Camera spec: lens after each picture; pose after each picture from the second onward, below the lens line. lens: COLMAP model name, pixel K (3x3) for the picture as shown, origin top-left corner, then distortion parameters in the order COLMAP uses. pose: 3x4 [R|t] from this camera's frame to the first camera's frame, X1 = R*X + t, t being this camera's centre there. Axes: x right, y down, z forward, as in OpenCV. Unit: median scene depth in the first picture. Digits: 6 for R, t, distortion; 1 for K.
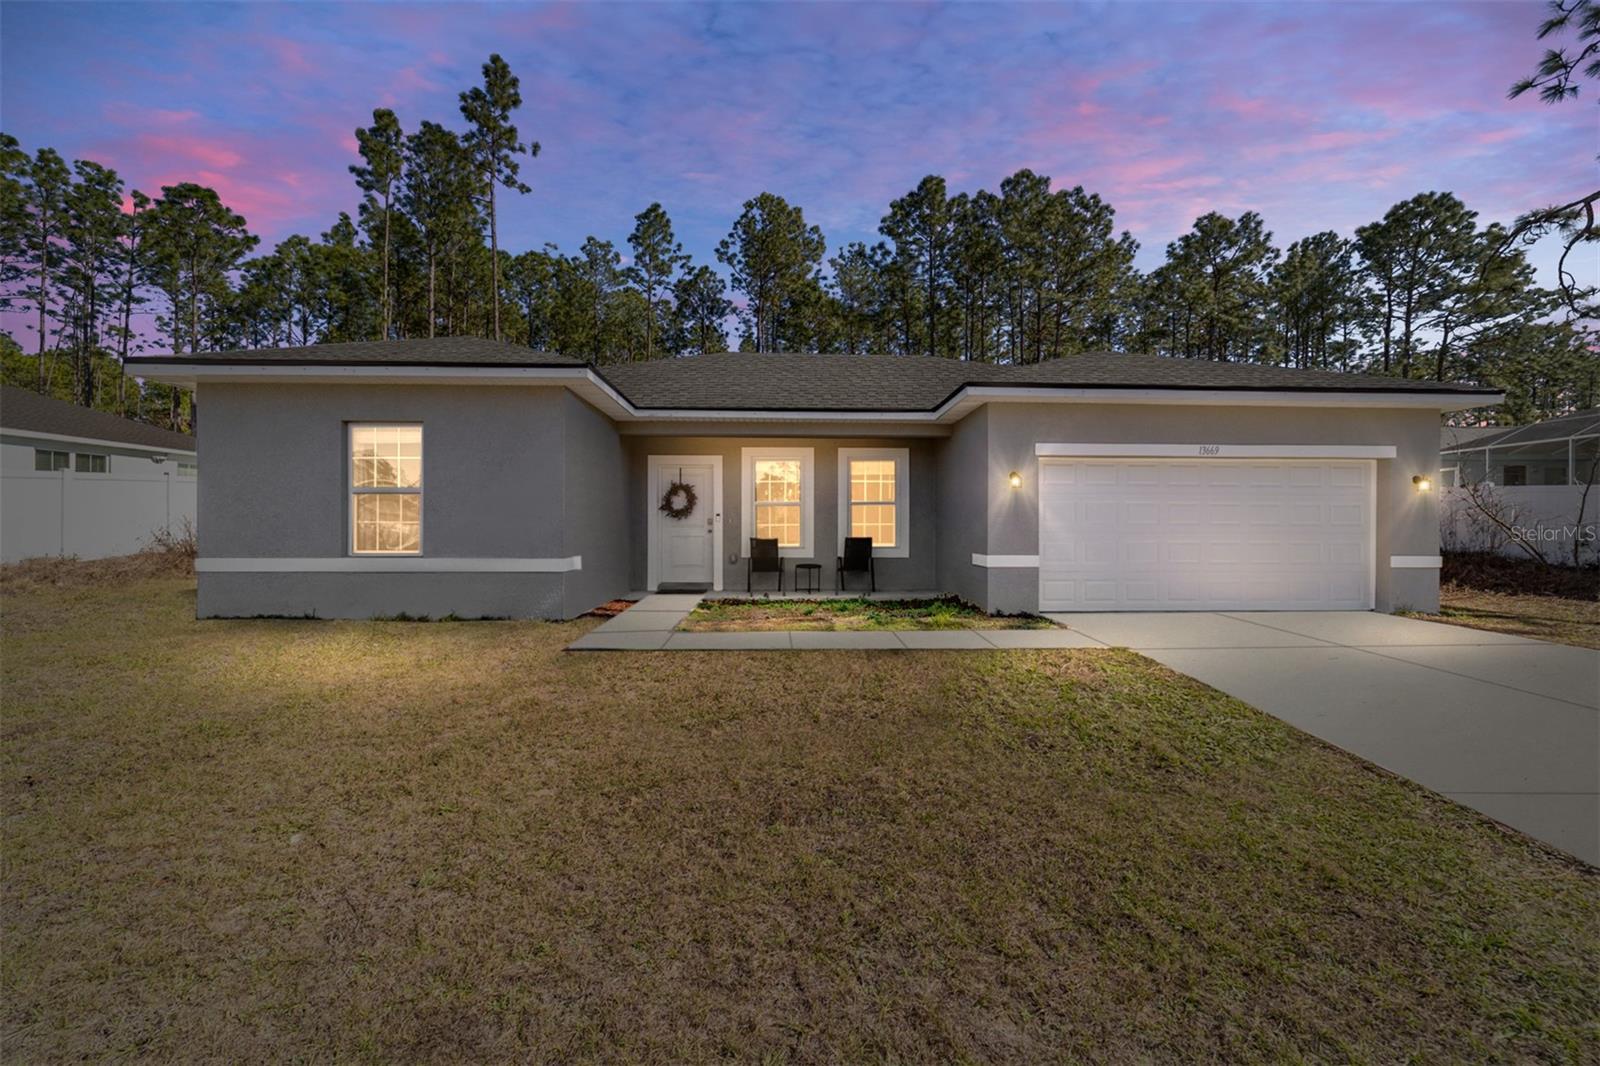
lens RADIAL K [[616.8, 0, 798.5], [0, 616.8, 530.5], [0, 0, 1]] dist [-0.021468, 0.009654]
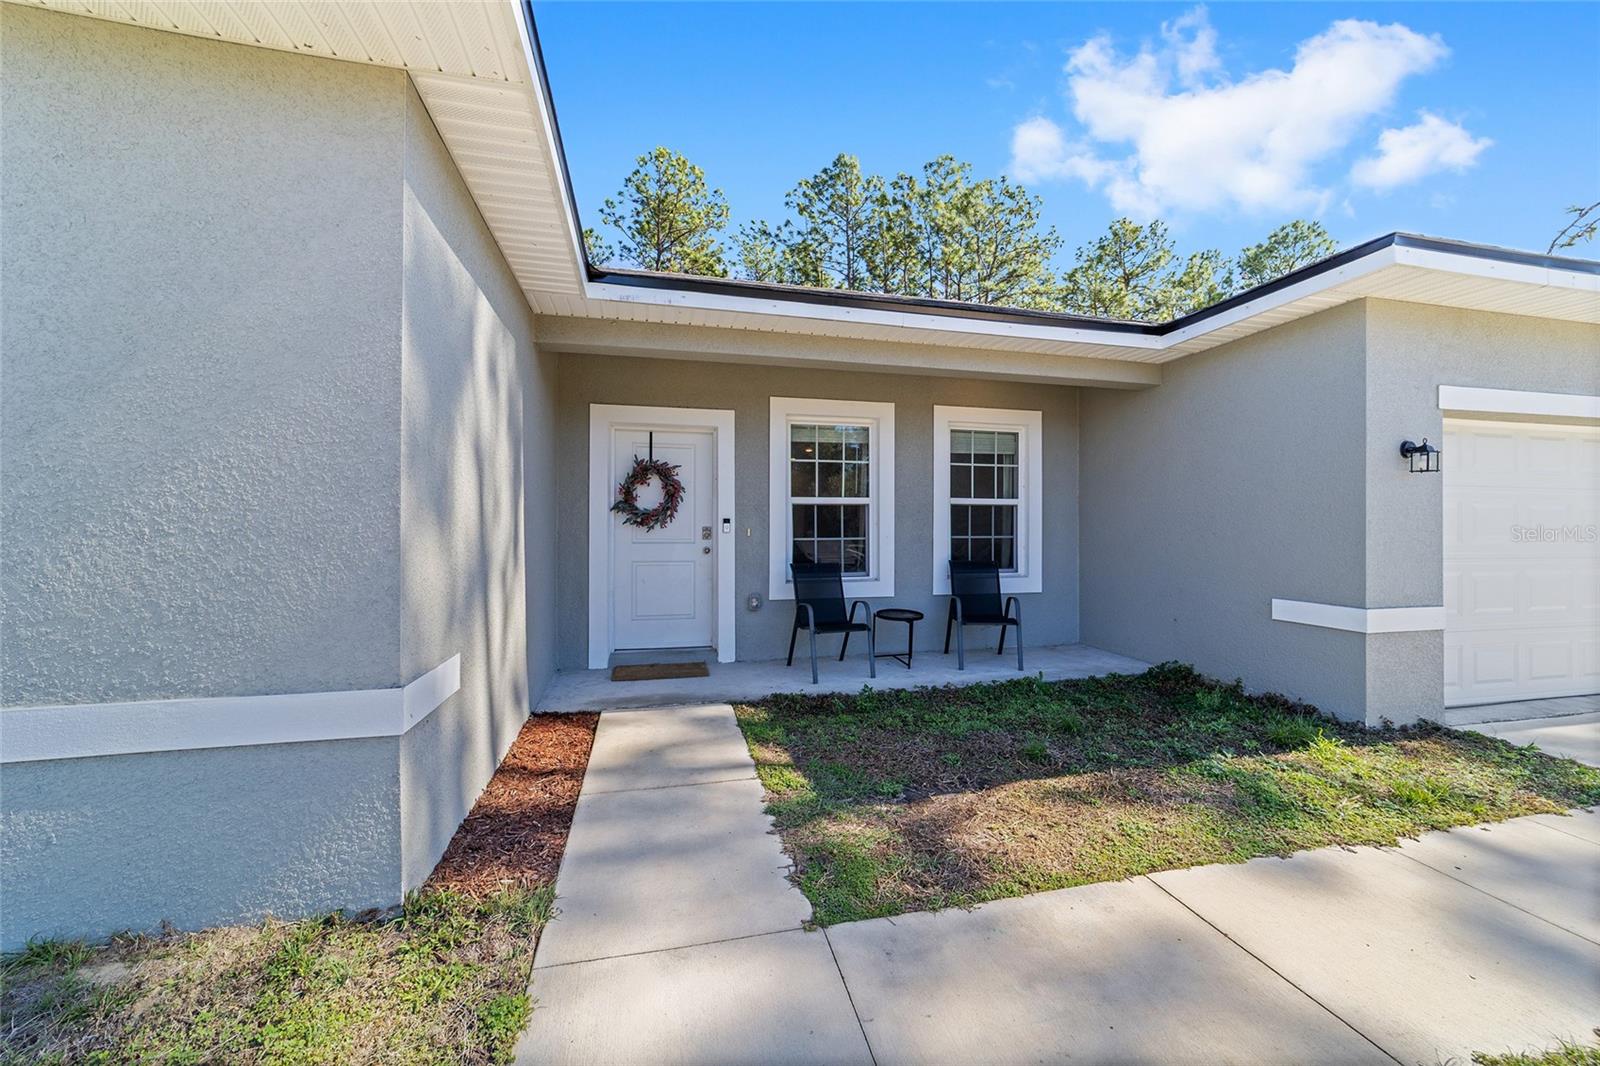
lens RADIAL K [[616.8, 0, 798.5], [0, 616.8, 530.5], [0, 0, 1]] dist [-0.021468, 0.009654]
pose [[0.978830, -0.000203, 0.204673, -0.176335], [0.000546, 0.999999, -0.001616, -0.015679], [-0.204673, 0.001694, 0.978829, 0.456165]]
